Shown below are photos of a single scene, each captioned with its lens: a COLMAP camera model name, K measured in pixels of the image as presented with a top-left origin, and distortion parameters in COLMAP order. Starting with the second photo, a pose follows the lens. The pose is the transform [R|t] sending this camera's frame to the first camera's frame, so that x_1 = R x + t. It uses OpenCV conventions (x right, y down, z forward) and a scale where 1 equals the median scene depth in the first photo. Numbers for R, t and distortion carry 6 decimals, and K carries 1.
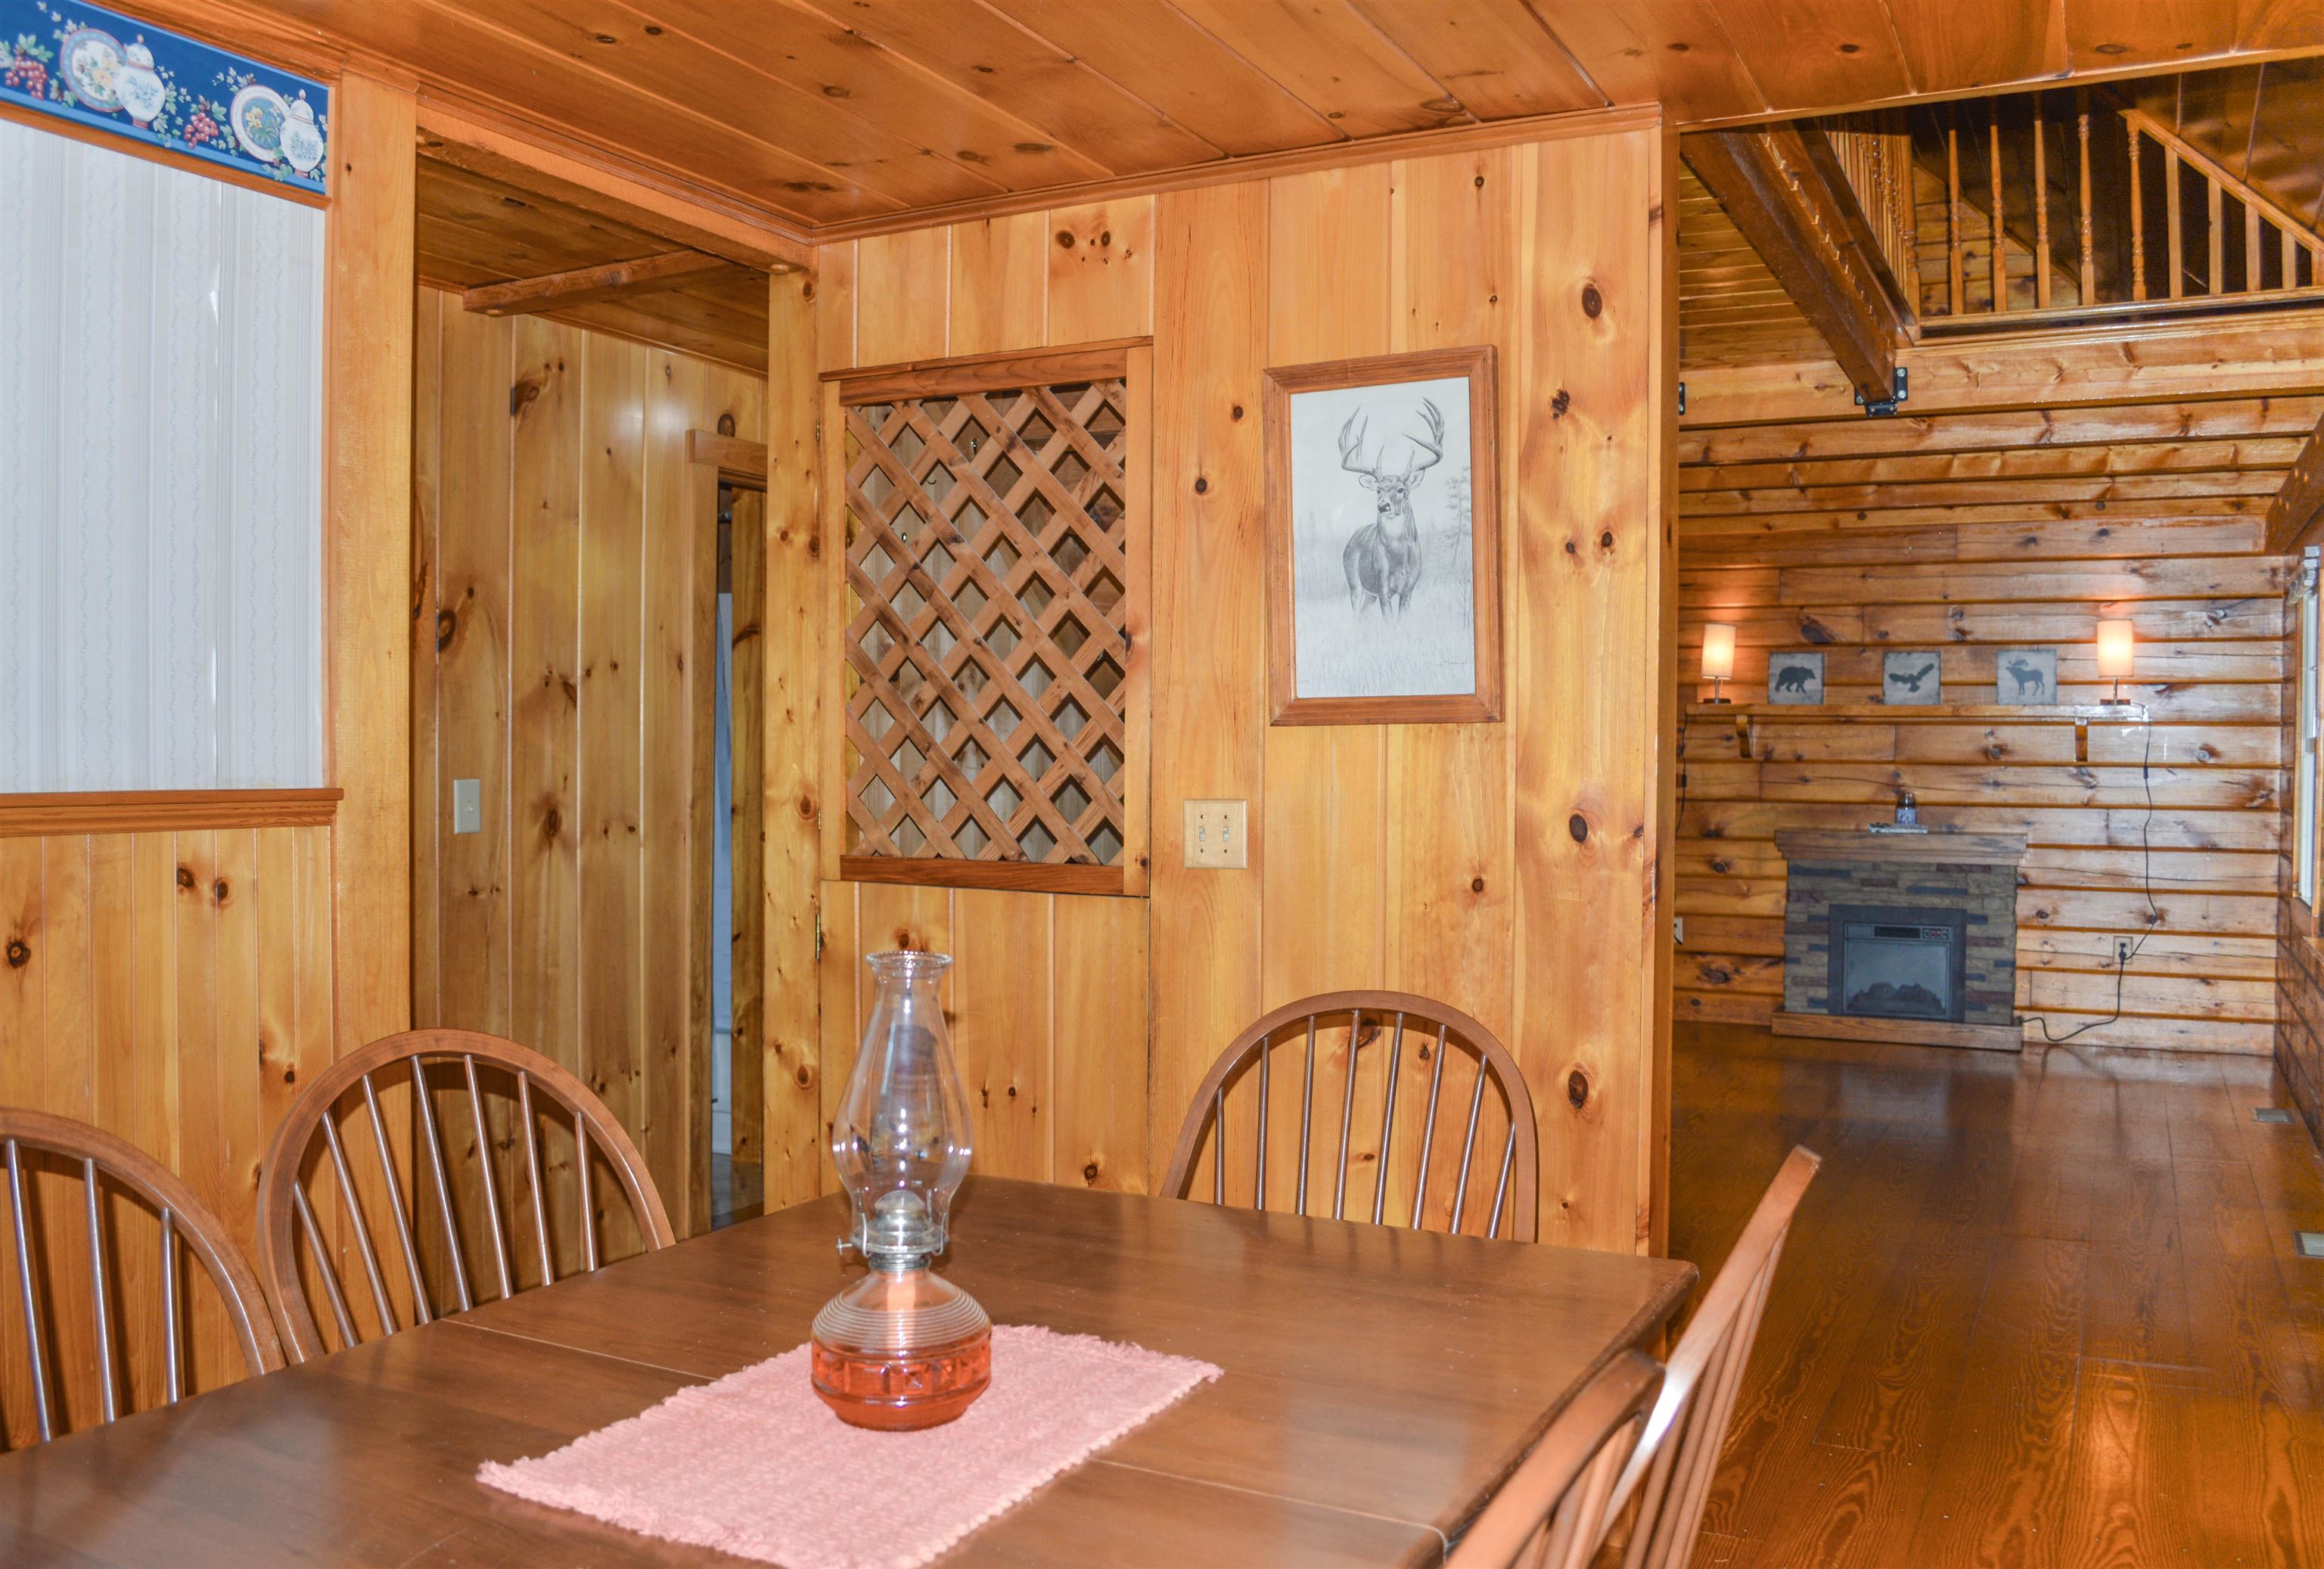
lens RADIAL K [[1914.4, 0, 1162.0], [0, 1914.4, 784.5], [0, 0, 1]] dist [-0.102859, -0.003274]
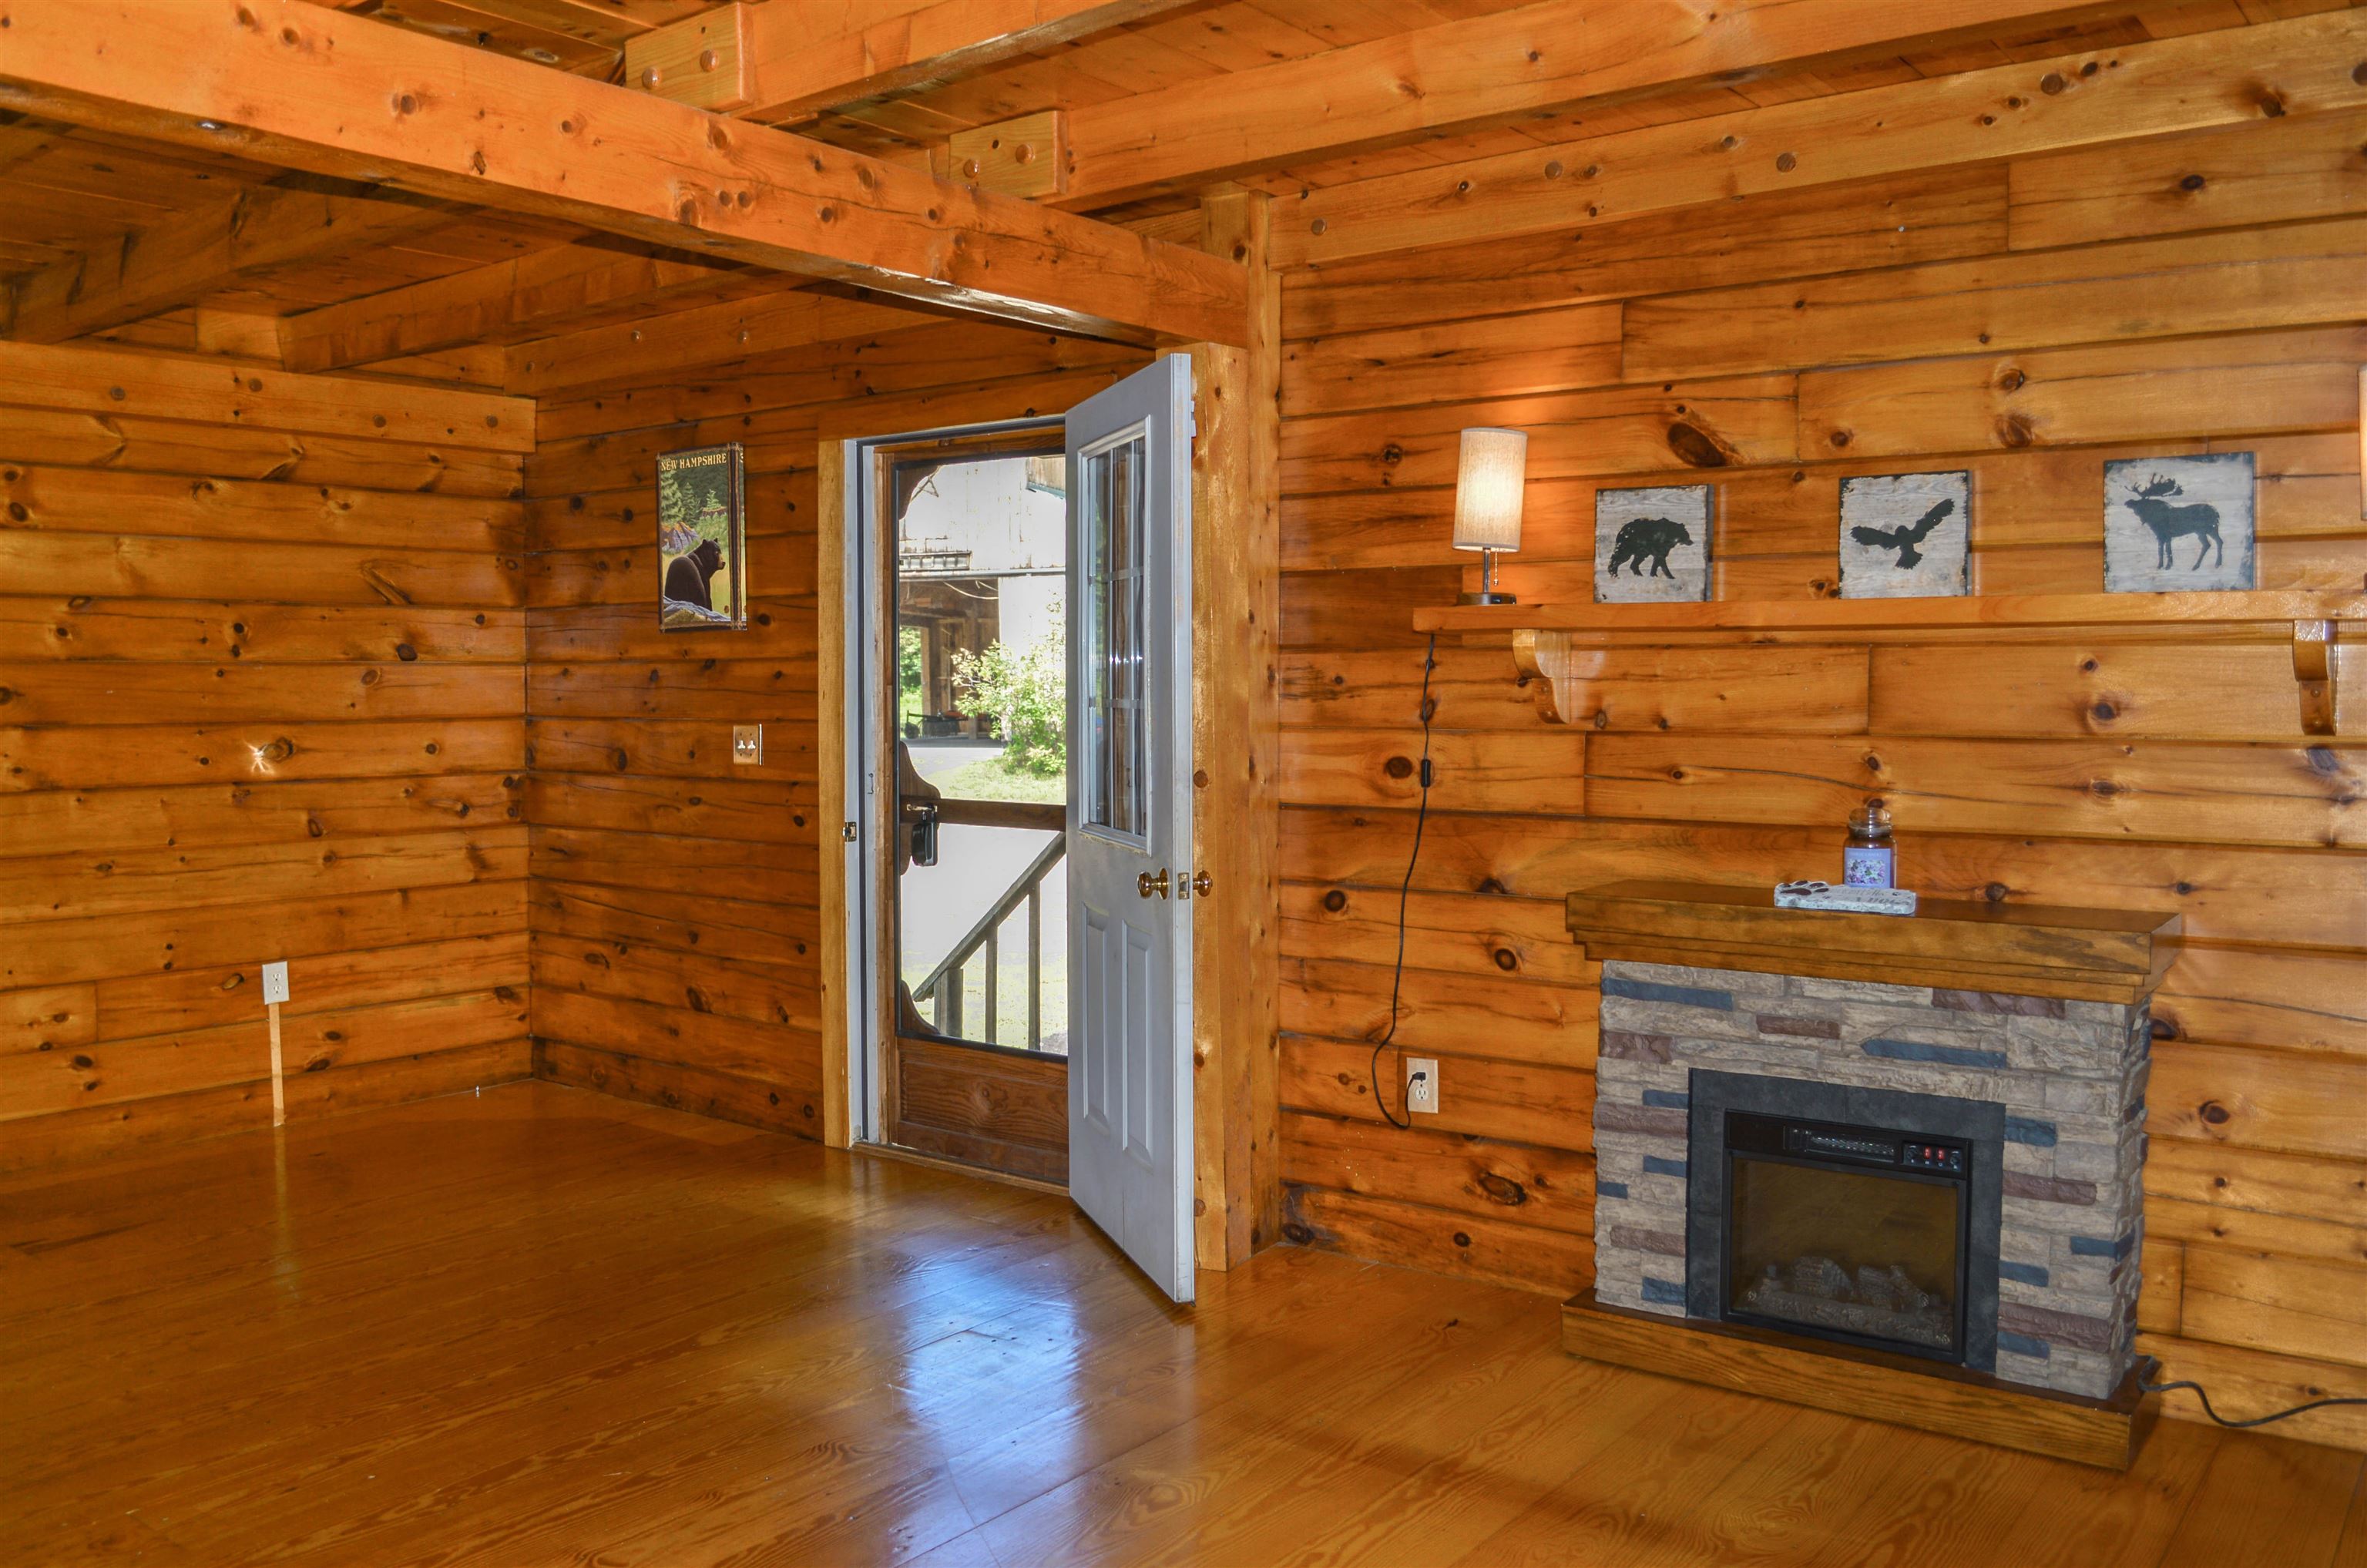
lens RADIAL K [[1930.2, 0, 1183.5], [0, 1930.2, 784.0], [0, 0, 1]] dist [-0.093072, 0.011302]
pose [[0.986583, -0.001857, -0.163247, 0.307504], [0.007343, 0.999428, 0.033007, -0.016029], [0.163092, -0.033763, 0.986033, 0.549067]]
